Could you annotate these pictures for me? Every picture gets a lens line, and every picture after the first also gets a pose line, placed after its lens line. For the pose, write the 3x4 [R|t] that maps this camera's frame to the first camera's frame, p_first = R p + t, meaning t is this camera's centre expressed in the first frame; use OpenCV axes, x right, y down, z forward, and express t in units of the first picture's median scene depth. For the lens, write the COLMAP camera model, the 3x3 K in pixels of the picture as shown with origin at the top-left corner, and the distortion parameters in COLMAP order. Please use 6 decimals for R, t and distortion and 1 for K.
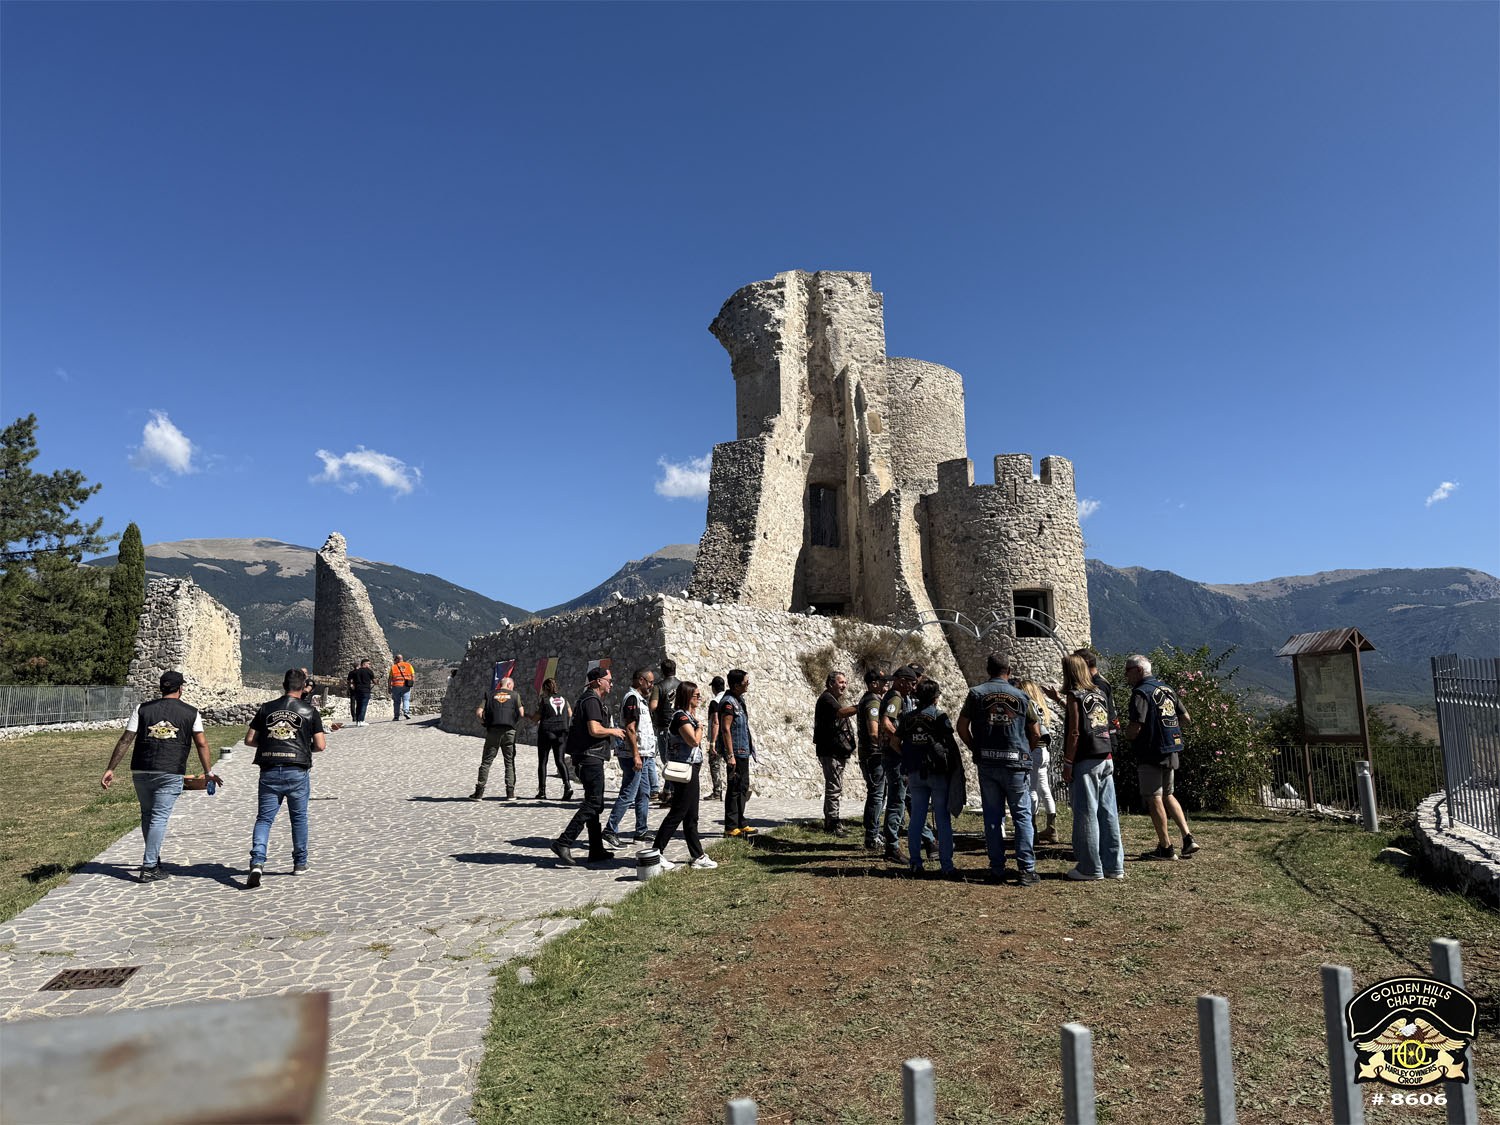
lens RADIAL K [[1044.5, 0, 748.6], [0, 1044.5, 562.4], [0, 0, 1]] dist [0.045406, 0.000586]
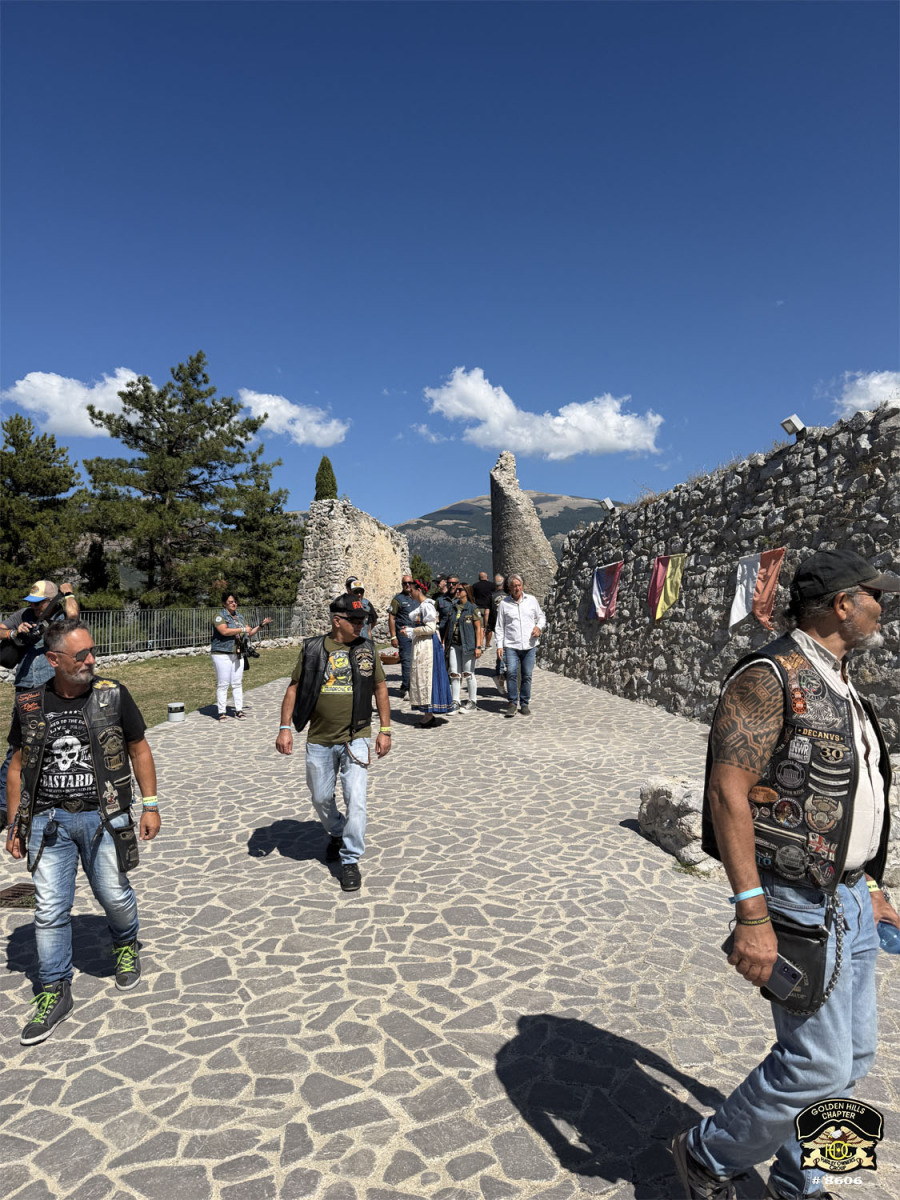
lens RADIAL K [[835.6, 0, 447.7], [0, 835.6, 598.6], [0, 0, 1]] dist [0.045406, 0.000586]
pose [[0.860813, -0.022089, -0.508441, -0.042037], [0.084475, 0.991400, 0.099949, 0.039368], [0.501861, -0.128988, 0.855276, 0.365228]]
